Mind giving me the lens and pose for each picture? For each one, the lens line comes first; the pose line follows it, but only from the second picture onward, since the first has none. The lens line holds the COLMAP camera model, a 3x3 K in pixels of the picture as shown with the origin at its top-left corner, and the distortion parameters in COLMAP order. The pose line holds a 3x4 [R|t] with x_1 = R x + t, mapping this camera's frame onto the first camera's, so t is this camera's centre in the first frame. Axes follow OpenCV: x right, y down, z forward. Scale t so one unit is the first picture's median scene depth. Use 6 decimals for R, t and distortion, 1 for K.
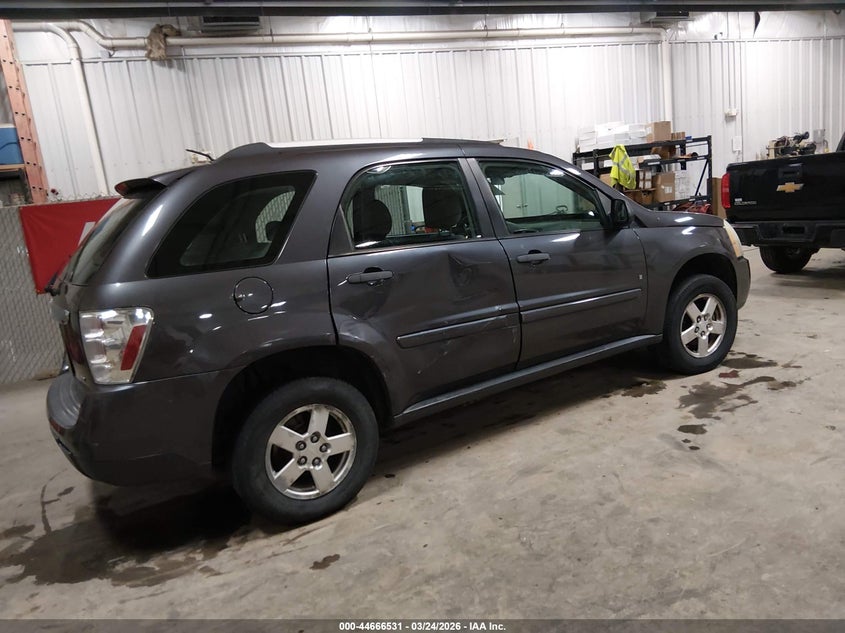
lens RADIAL K [[633.5, 0, 421.7], [0, 633.5, 315.8], [0, 0, 1]] dist [0.110655, -0.184783]
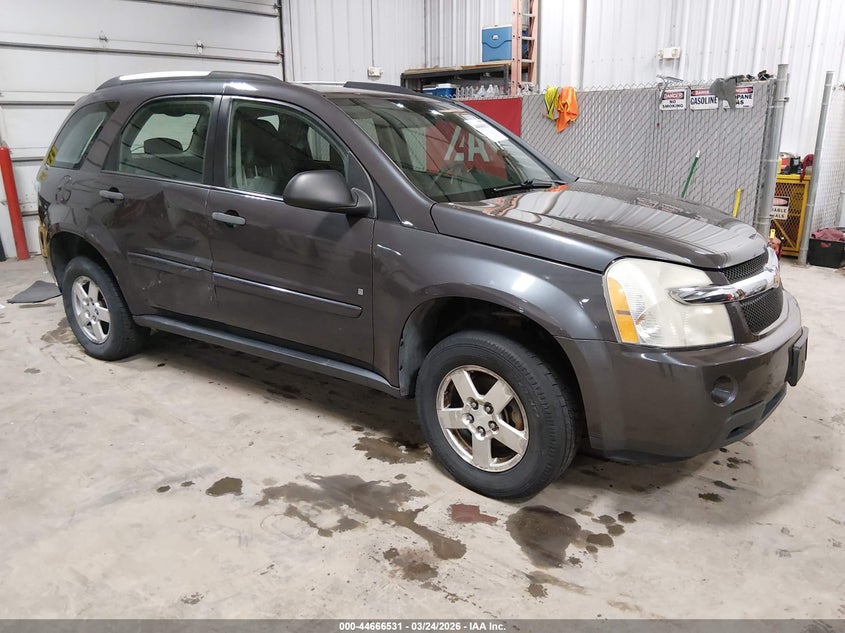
lens RADIAL K [[633.5, 0, 421.7], [0, 633.5, 315.8], [0, 0, 1]] dist [0.110655, -0.184783]
pose [[0.387777, 0.364310, -0.846704, 0.958437], [-0.207237, 0.929520, 0.305032, -0.259134], [0.898155, 0.057183, 0.435945, 0.766677]]
